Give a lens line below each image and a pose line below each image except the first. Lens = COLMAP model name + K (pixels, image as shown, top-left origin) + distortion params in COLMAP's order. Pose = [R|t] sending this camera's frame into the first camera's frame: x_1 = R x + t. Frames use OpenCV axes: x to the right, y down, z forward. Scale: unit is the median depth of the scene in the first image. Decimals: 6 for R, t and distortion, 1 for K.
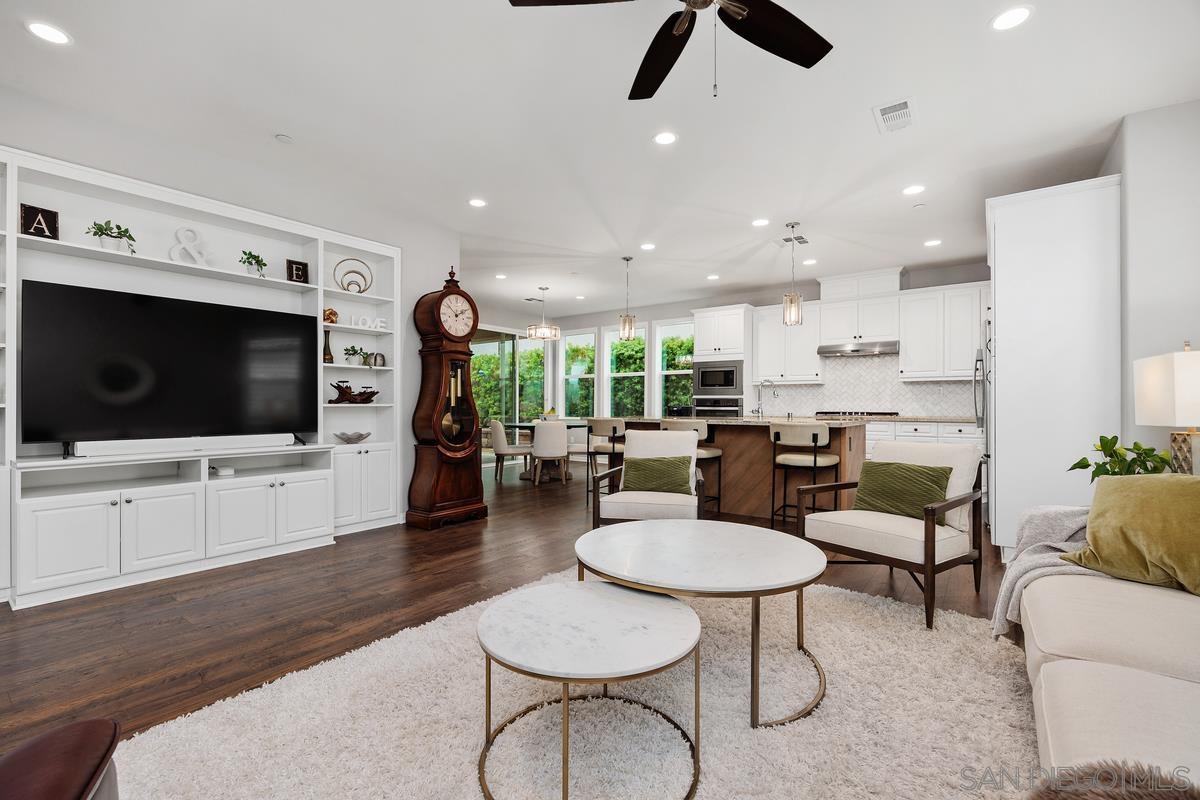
lens RADIAL K [[527.4, 0, 600.0], [0, 527.4, 400.0], [0, 0, 1]] dist [-0.000669, 0.000077]
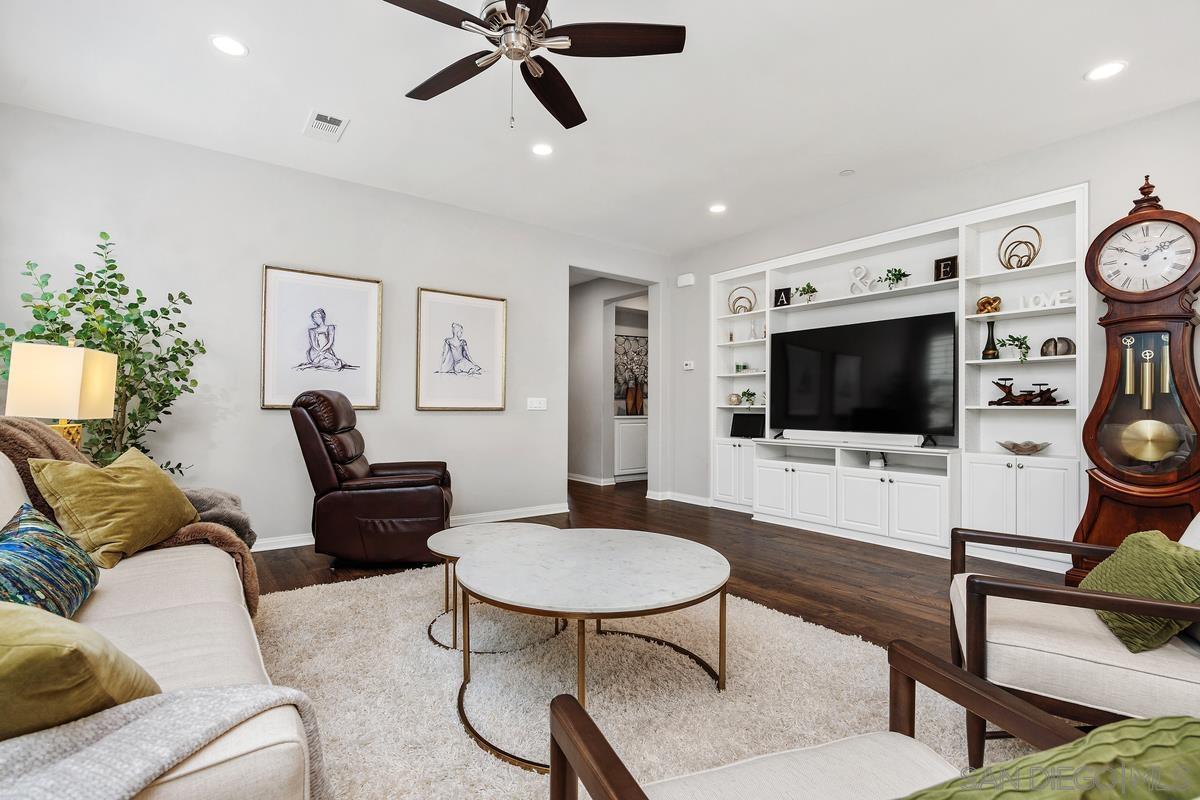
lens RADIAL K [[552.3, 0, 600.0], [0, 552.3, 400.0], [0, 0, 1]] dist [0.000047, -0.000256]
pose [[-0.270307, -0.012846, -0.962689, 0.747363], [0.001785, 0.999903, -0.013844, 0.012689], [0.962773, -0.005461, -0.270257, 0.873958]]
